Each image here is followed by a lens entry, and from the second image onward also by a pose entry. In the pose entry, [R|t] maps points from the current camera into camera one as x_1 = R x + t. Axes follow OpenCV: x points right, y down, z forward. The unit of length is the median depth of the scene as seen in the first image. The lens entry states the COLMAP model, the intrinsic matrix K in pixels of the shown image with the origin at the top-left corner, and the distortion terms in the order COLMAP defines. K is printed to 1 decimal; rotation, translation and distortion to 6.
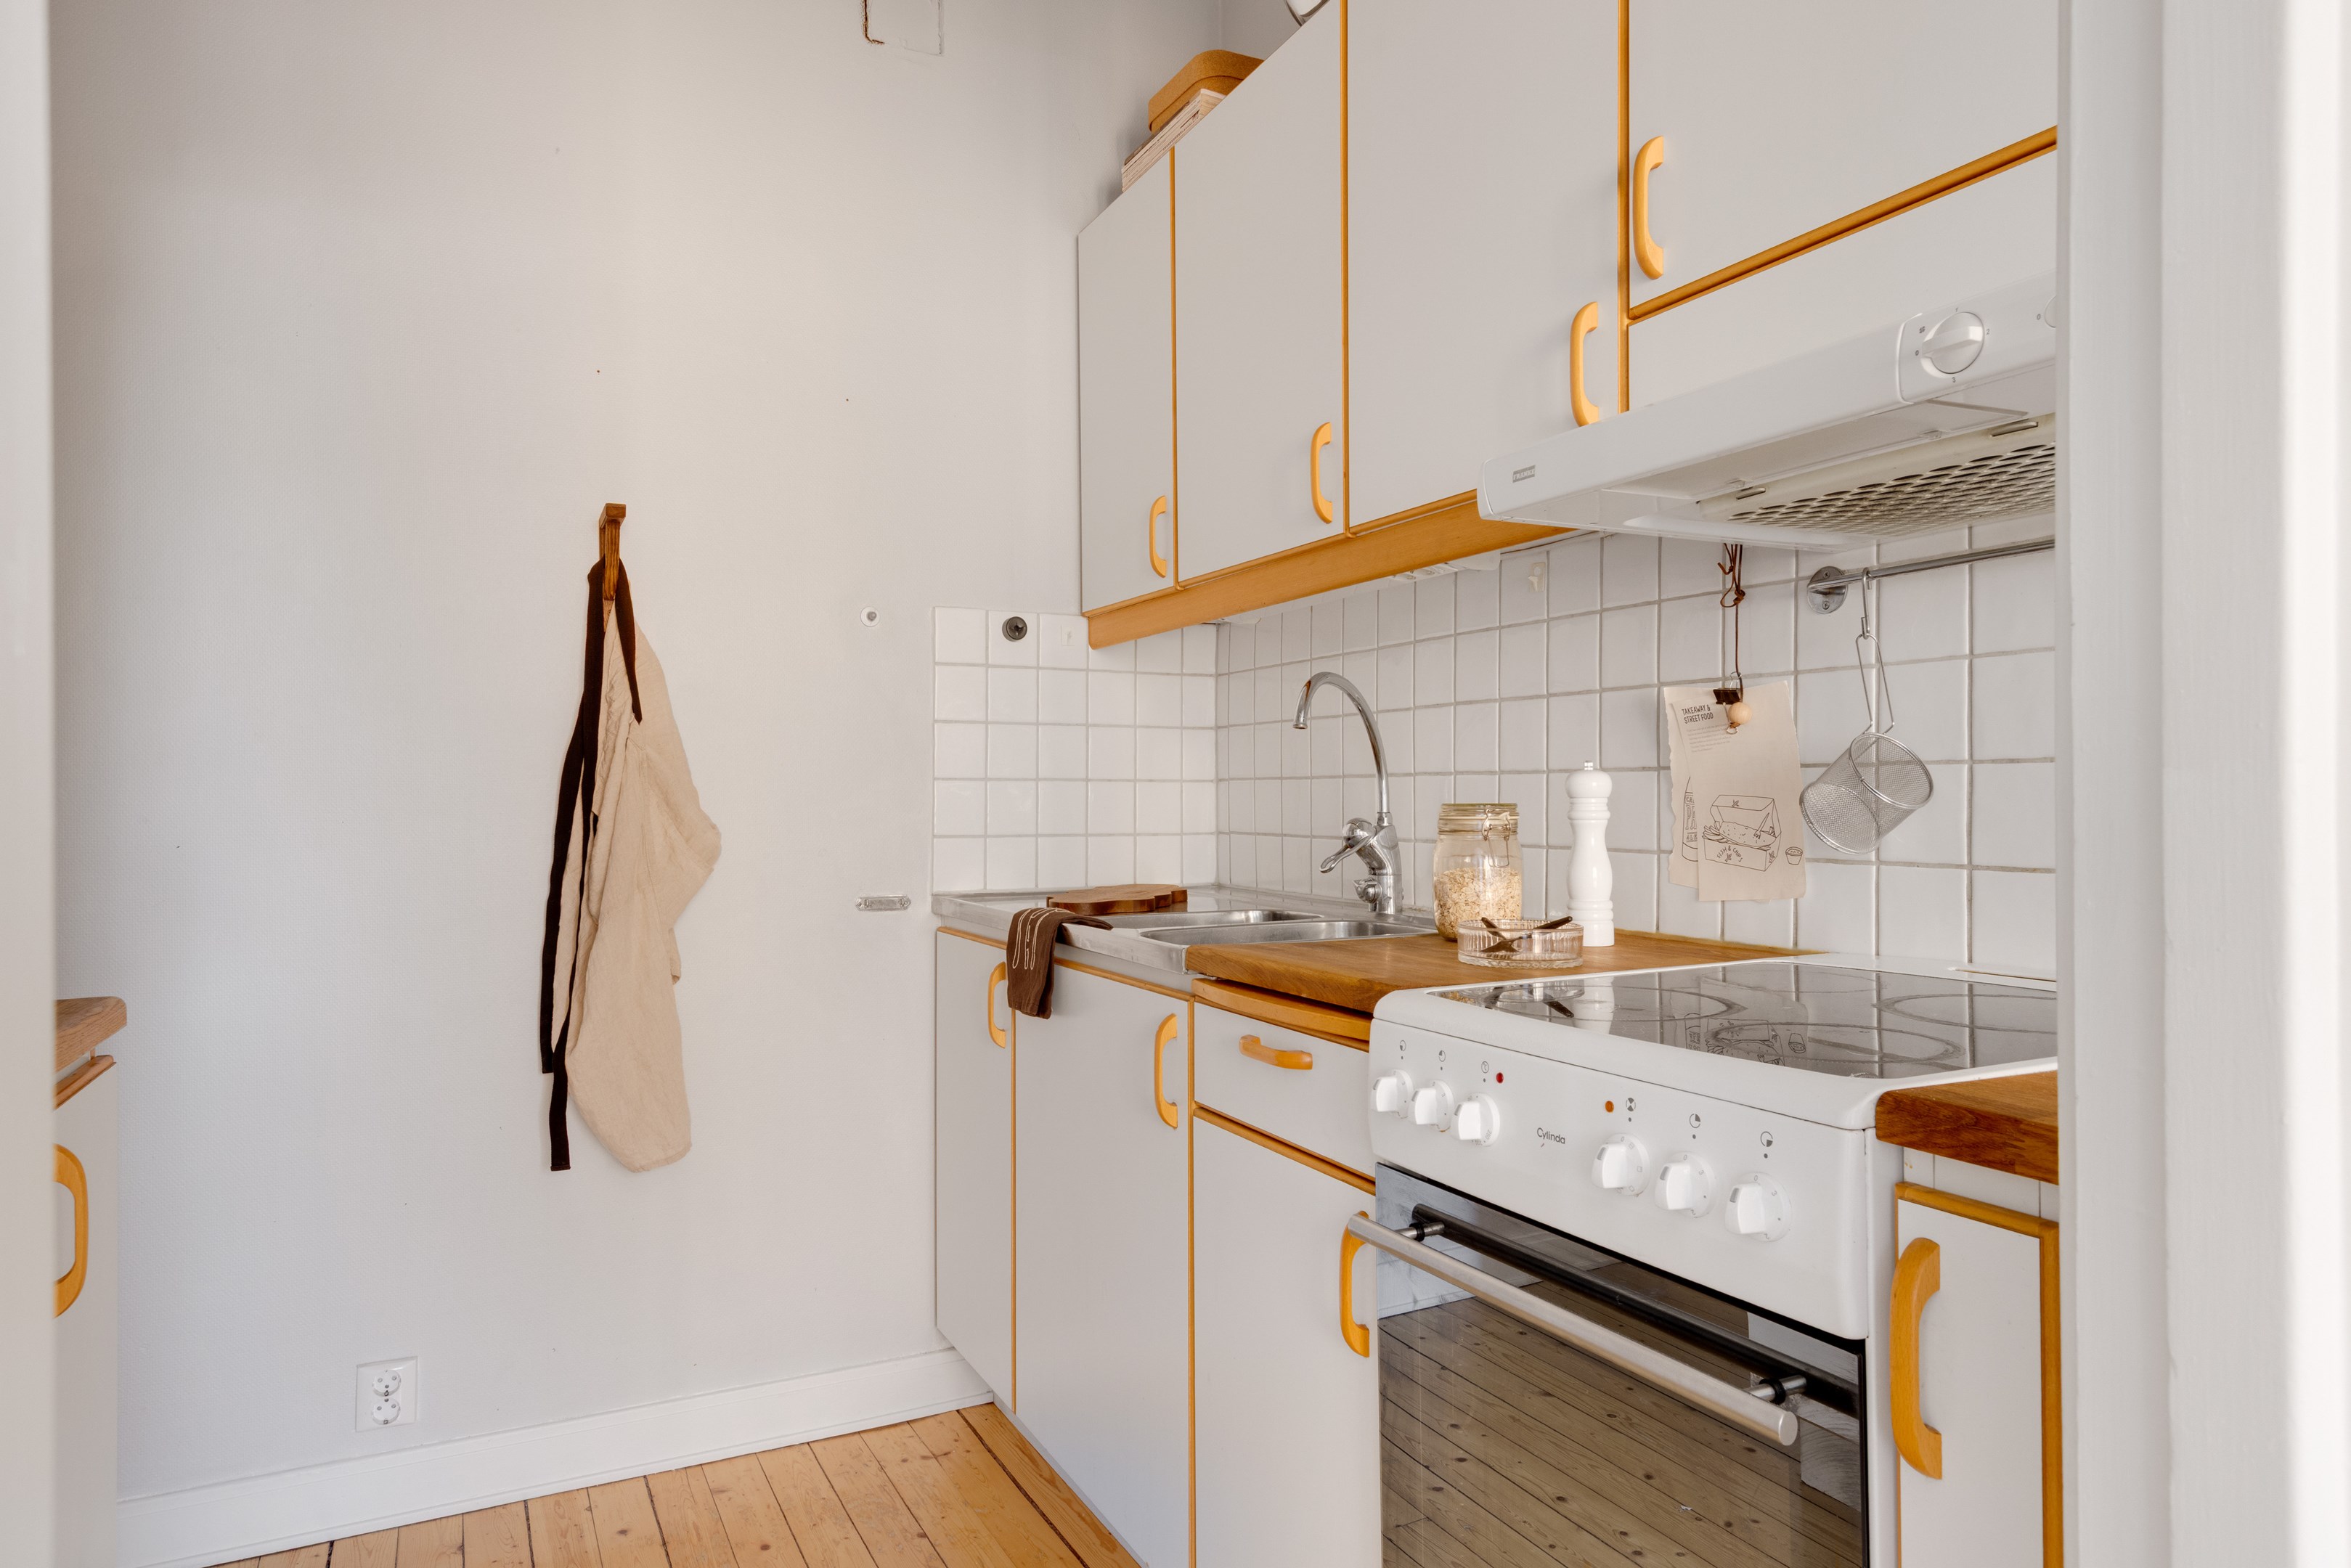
lens RADIAL K [[1428.9, 0, 1137.7], [0, 1428.9, 788.0], [0, 0, 1]] dist [0.000963, -0.000025]
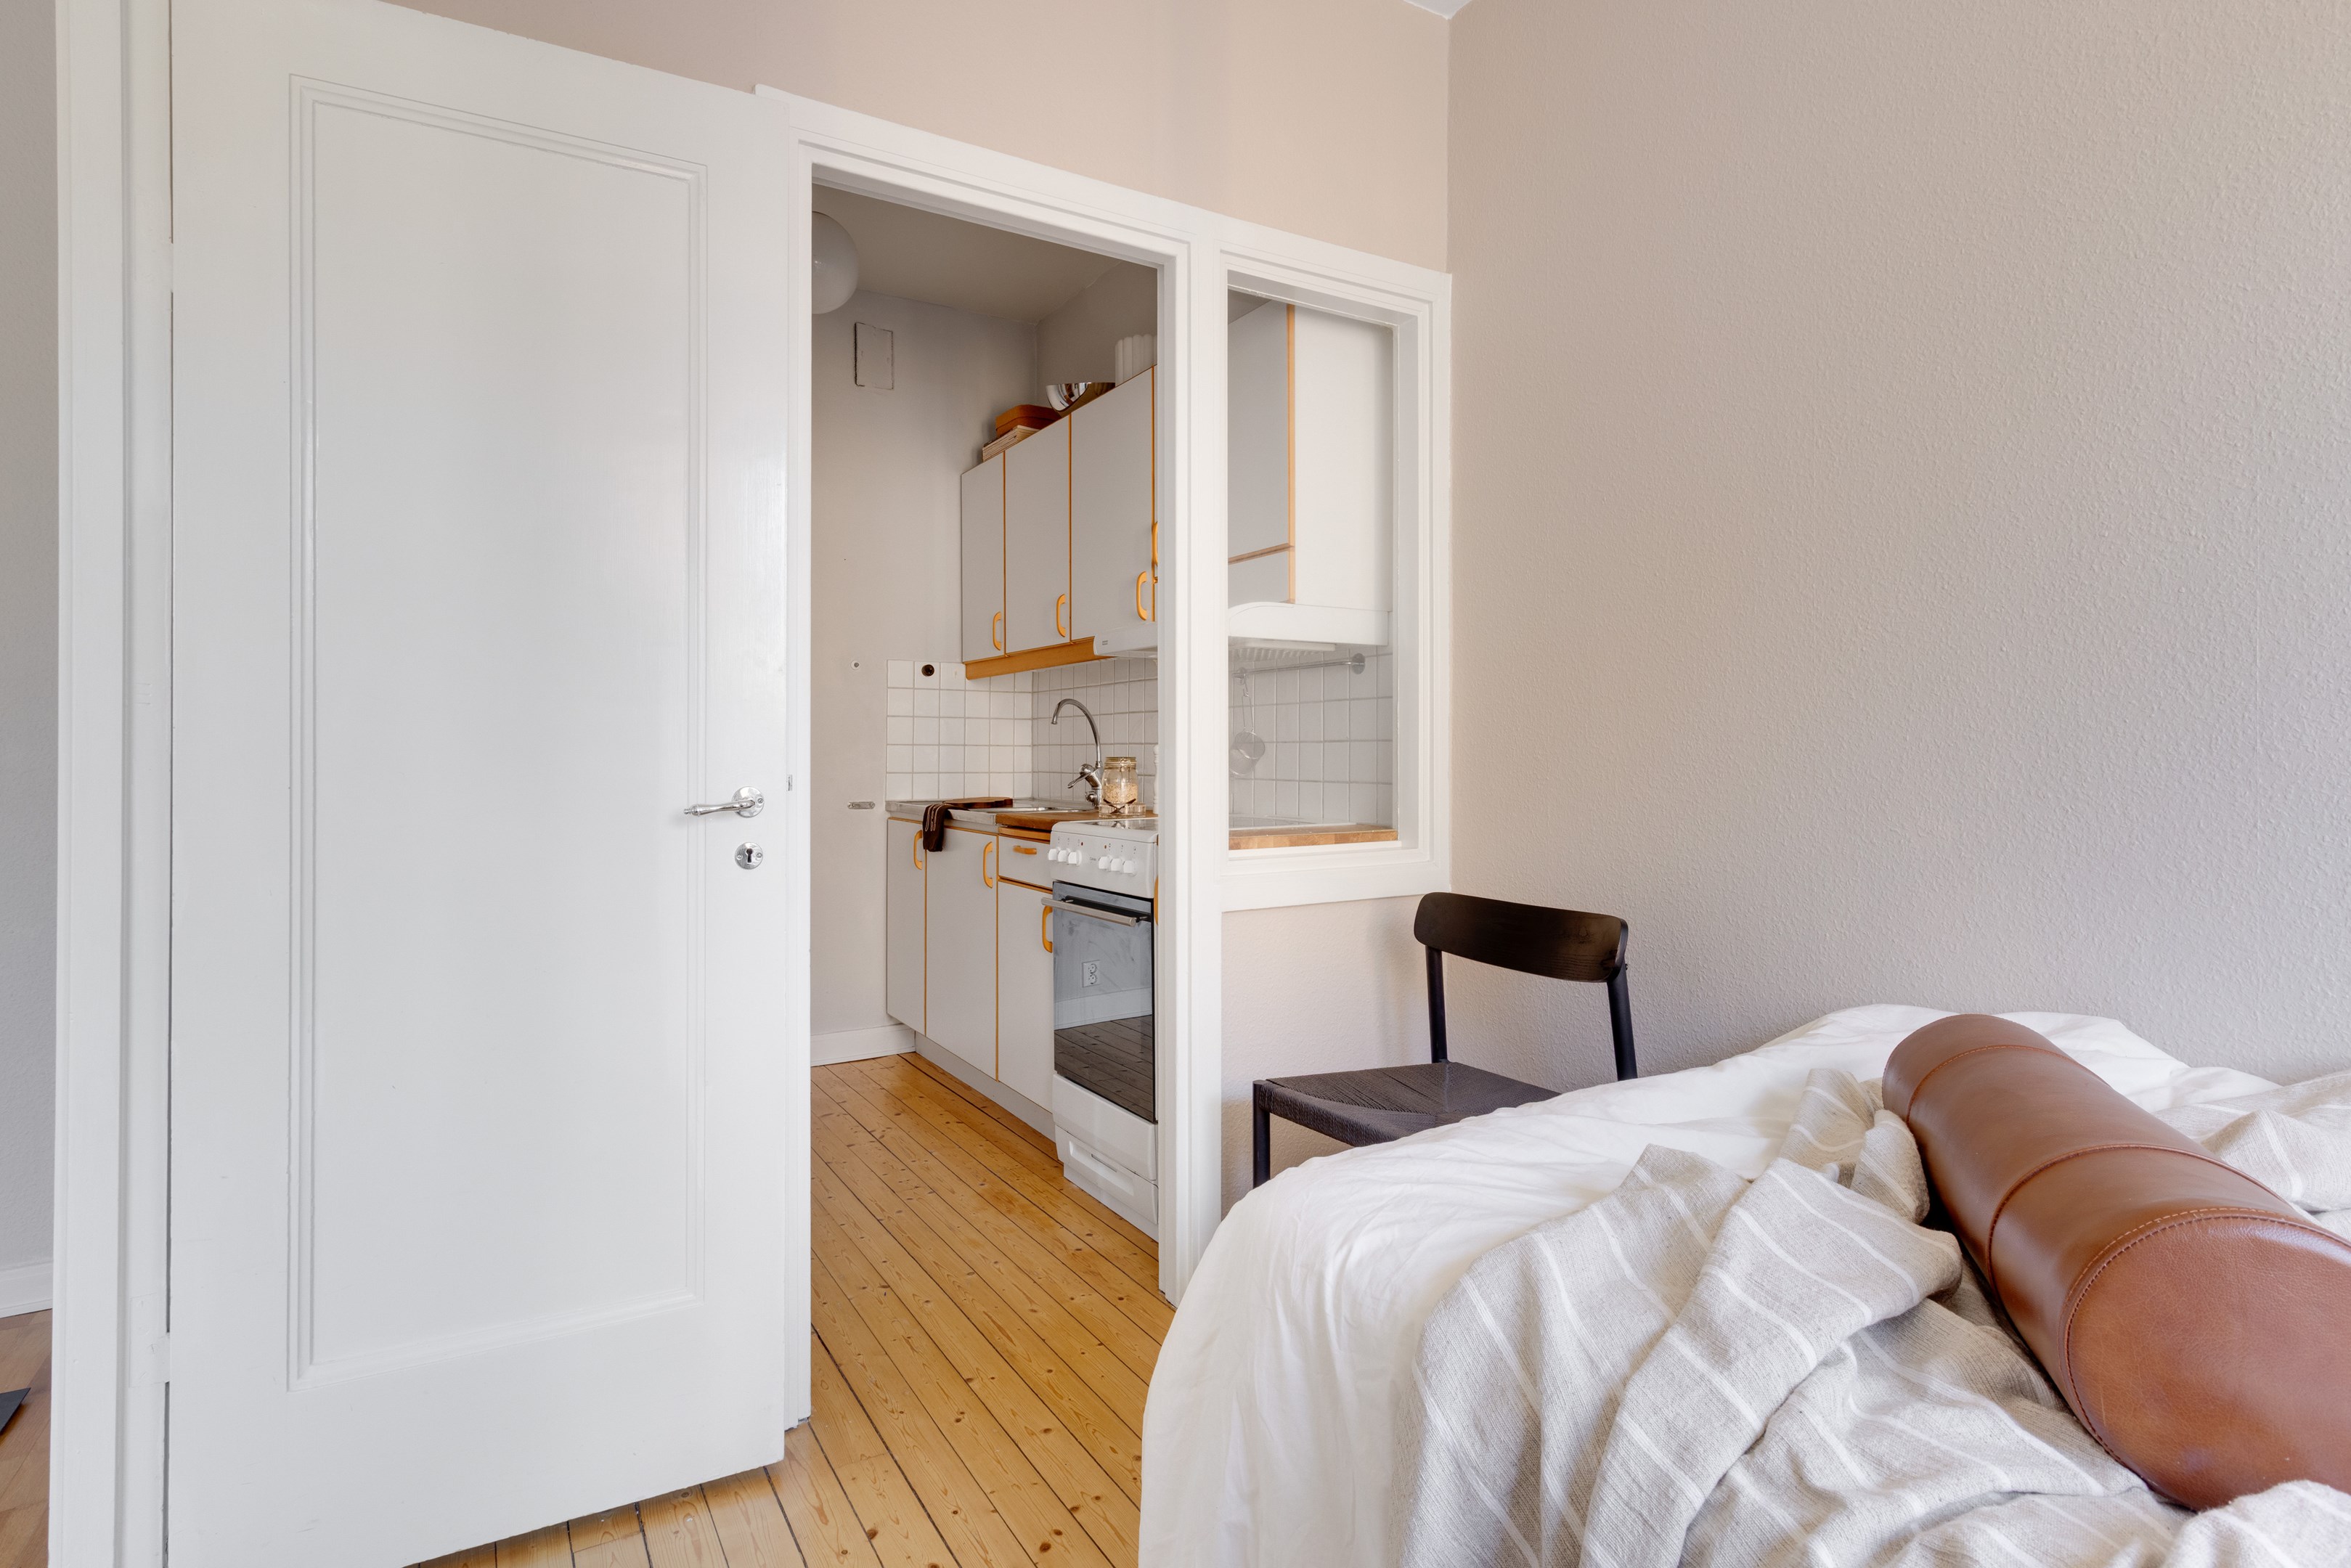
lens RADIAL K [[1022.4, 0, 1177.2], [0, 1022.4, 746.1], [0, 0, 1]] dist [-0.014115, -0.000005]
pose [[0.989231, 0.005644, 0.146254, 0.068168], [-0.005415, 0.999983, -0.001967, -0.003768], [-0.146262, 0.001154, 0.989245, -0.640084]]
